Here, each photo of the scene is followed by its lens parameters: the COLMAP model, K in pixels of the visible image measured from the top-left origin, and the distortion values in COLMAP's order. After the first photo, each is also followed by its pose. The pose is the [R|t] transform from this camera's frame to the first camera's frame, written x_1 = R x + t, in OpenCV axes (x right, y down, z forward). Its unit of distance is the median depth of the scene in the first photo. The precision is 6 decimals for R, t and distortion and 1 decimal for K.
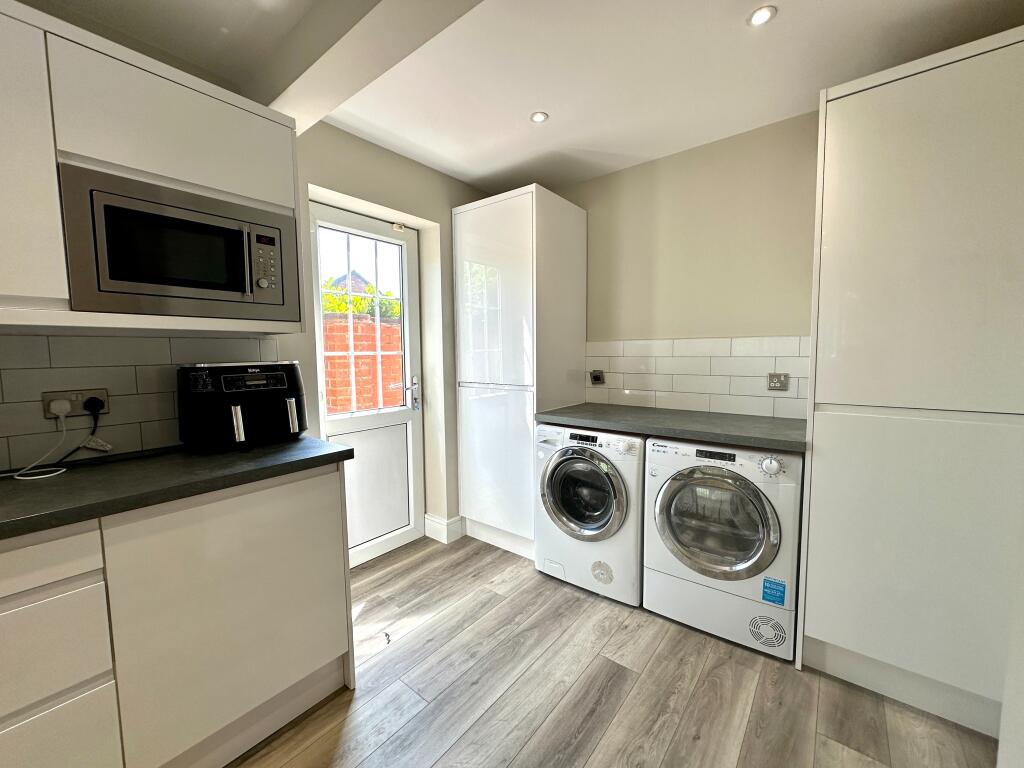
lens RADIAL K [[409.3, 0, 515.5], [0, 409.3, 380.2], [0, 0, 1]] dist [-0.002118, 0.000161]
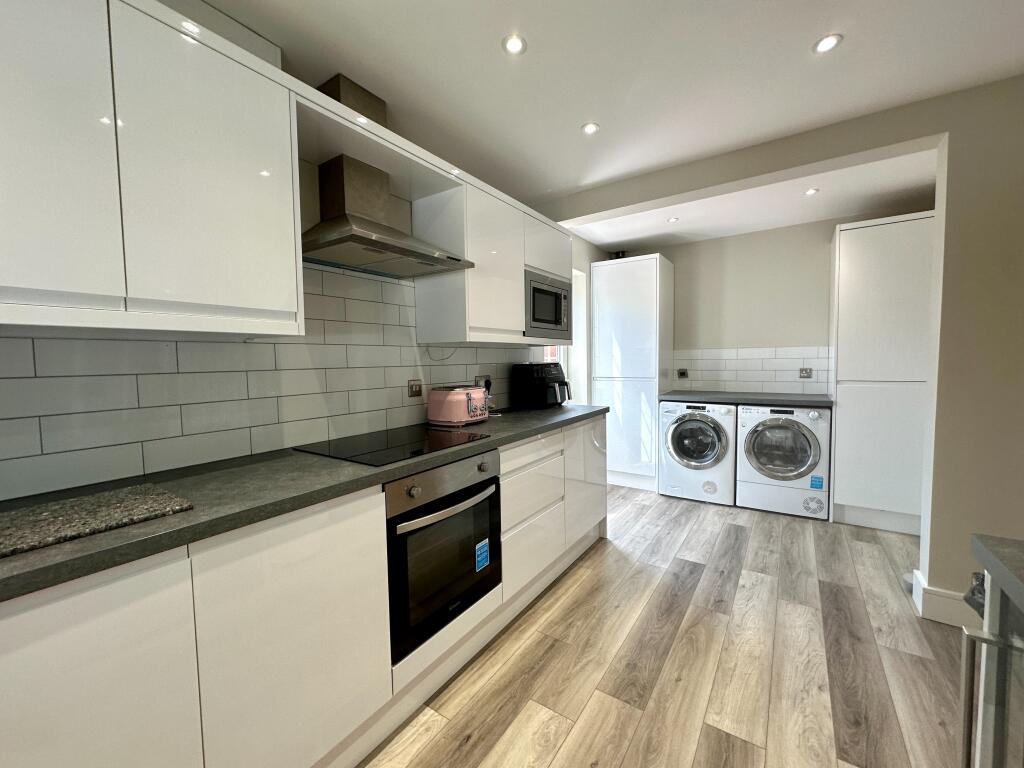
lens RADIAL K [[409.3, 0, 515.5], [0, 409.3, 380.2], [0, 0, 1]] dist [-0.002118, 0.000161]
pose [[0.997237, -0.009505, 0.073672, -0.785791], [0.011172, 0.999690, -0.022242, 0.066349], [-0.073438, 0.023004, 0.997034, -0.695394]]
